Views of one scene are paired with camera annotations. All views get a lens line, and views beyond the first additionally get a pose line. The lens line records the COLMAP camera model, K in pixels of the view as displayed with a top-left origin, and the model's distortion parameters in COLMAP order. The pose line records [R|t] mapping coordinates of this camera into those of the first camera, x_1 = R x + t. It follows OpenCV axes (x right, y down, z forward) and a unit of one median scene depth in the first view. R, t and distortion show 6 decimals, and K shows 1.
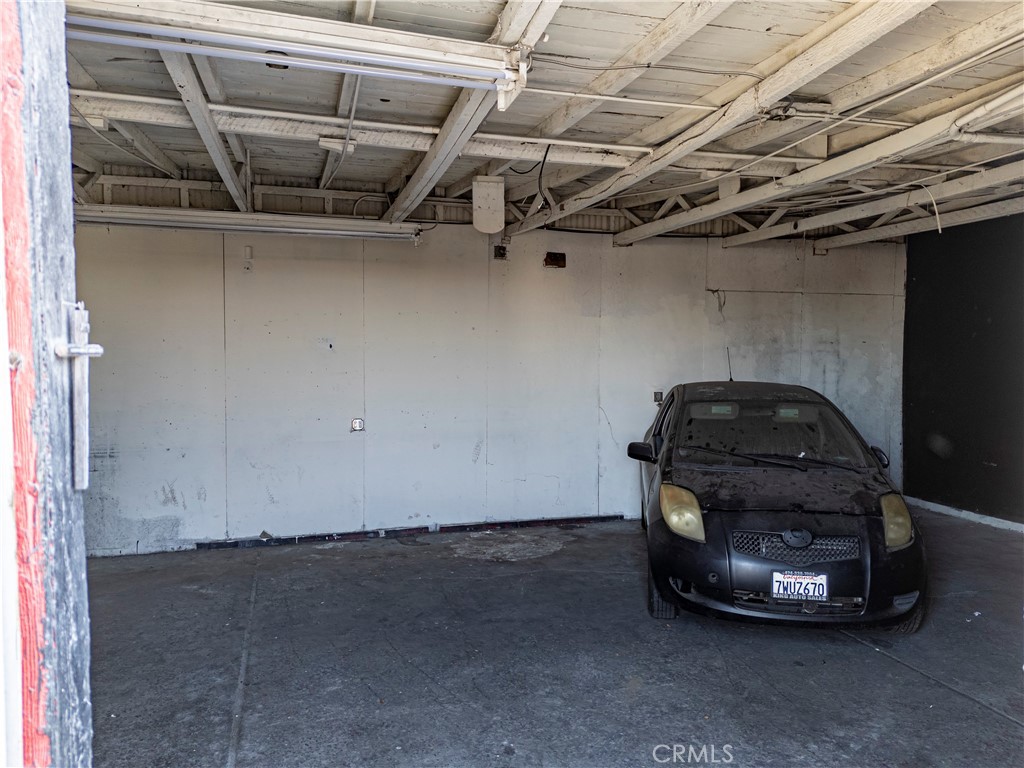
lens RADIAL K [[749.7, 0, 513.7], [0, 749.7, 384.0], [0, 0, 1]] dist [0.074155, -0.075499]
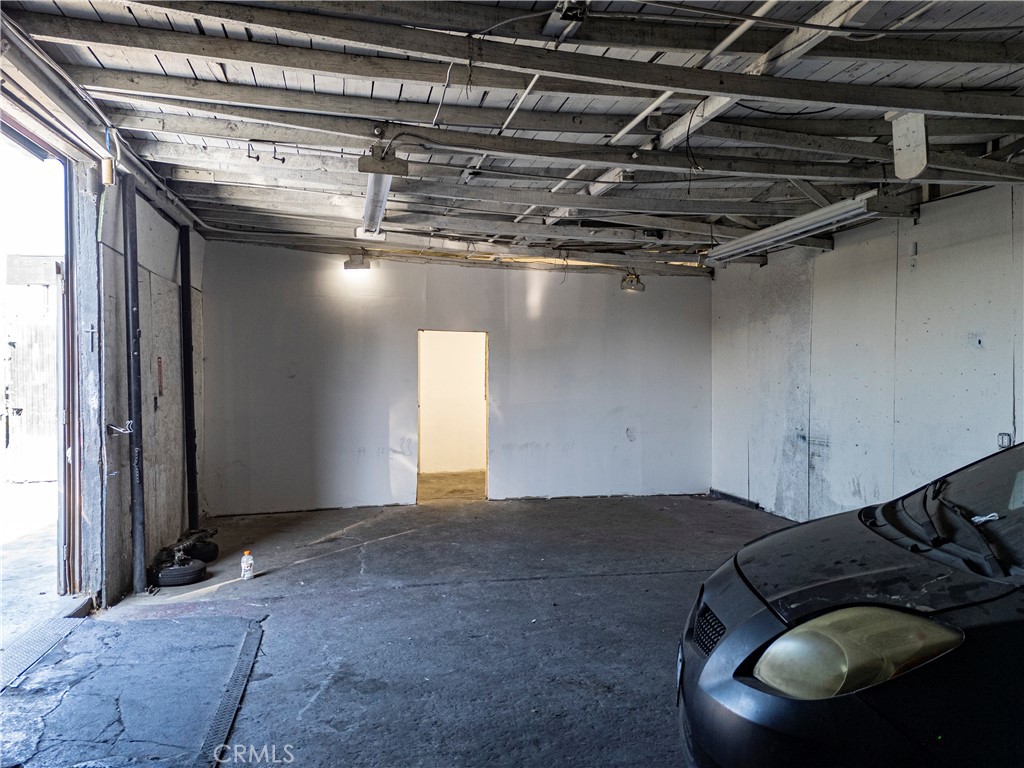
lens RADIAL K [[749.7, 0, 513.7], [0, 749.7, 384.0], [0, 0, 1]] dist [0.074155, -0.075499]
pose [[-0.055886, 0.002527, -0.998434, 0.837982], [-0.054948, 0.998473, 0.005603, 0.025488], [0.996924, 0.055175, -0.055662, 0.727021]]
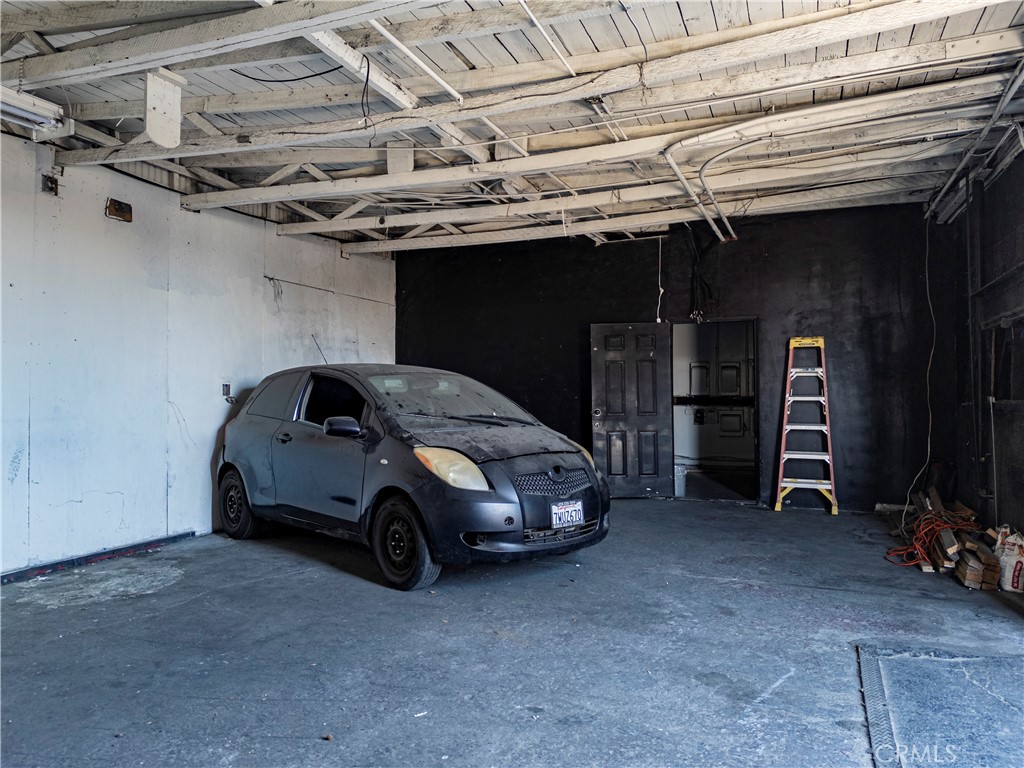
lens RADIAL K [[749.7, 0, 513.7], [0, 749.7, 384.0], [0, 0, 1]] dist [0.074155, -0.075499]
pose [[0.605453, 0.004033, 0.795871, -0.472077], [0.043566, 0.998320, -0.038202, 0.090016], [-0.794688, 0.057802, 0.604260, 0.304061]]
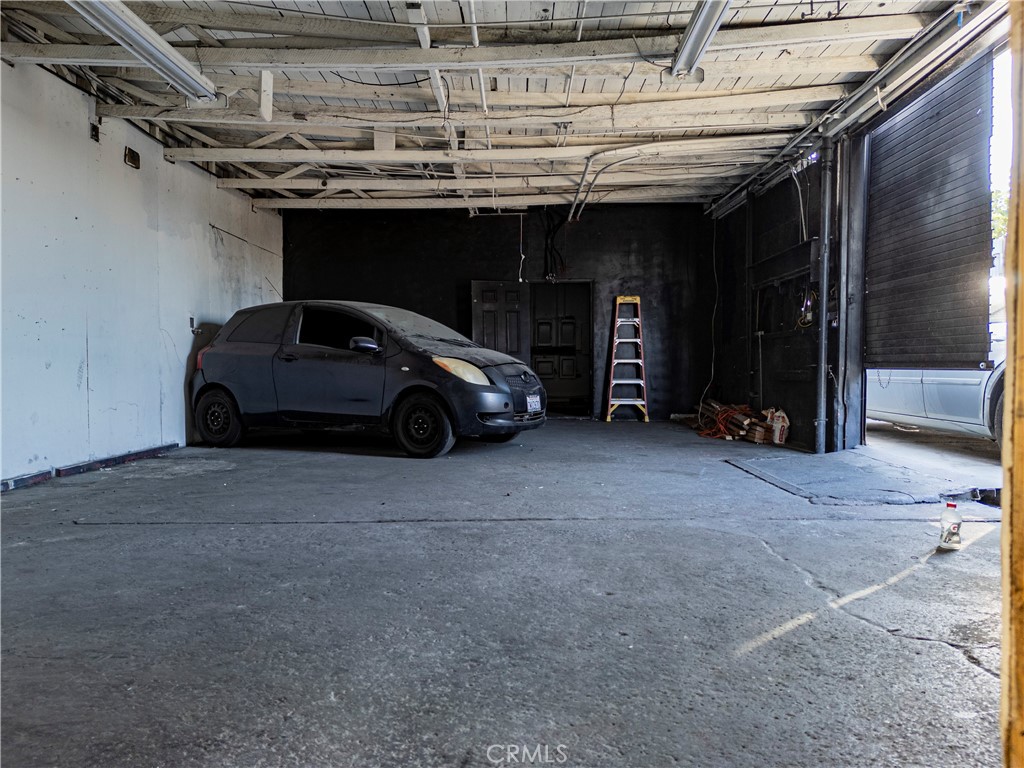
lens RADIAL K [[749.7, 0, 513.7], [0, 749.7, 384.0], [0, 0, 1]] dist [0.074155, -0.075499]
pose [[0.288613, -0.028610, 0.957018, -0.996296], [0.050114, 0.998635, 0.014741, 0.161319], [-0.956133, 0.043706, 0.289653, 0.463437]]
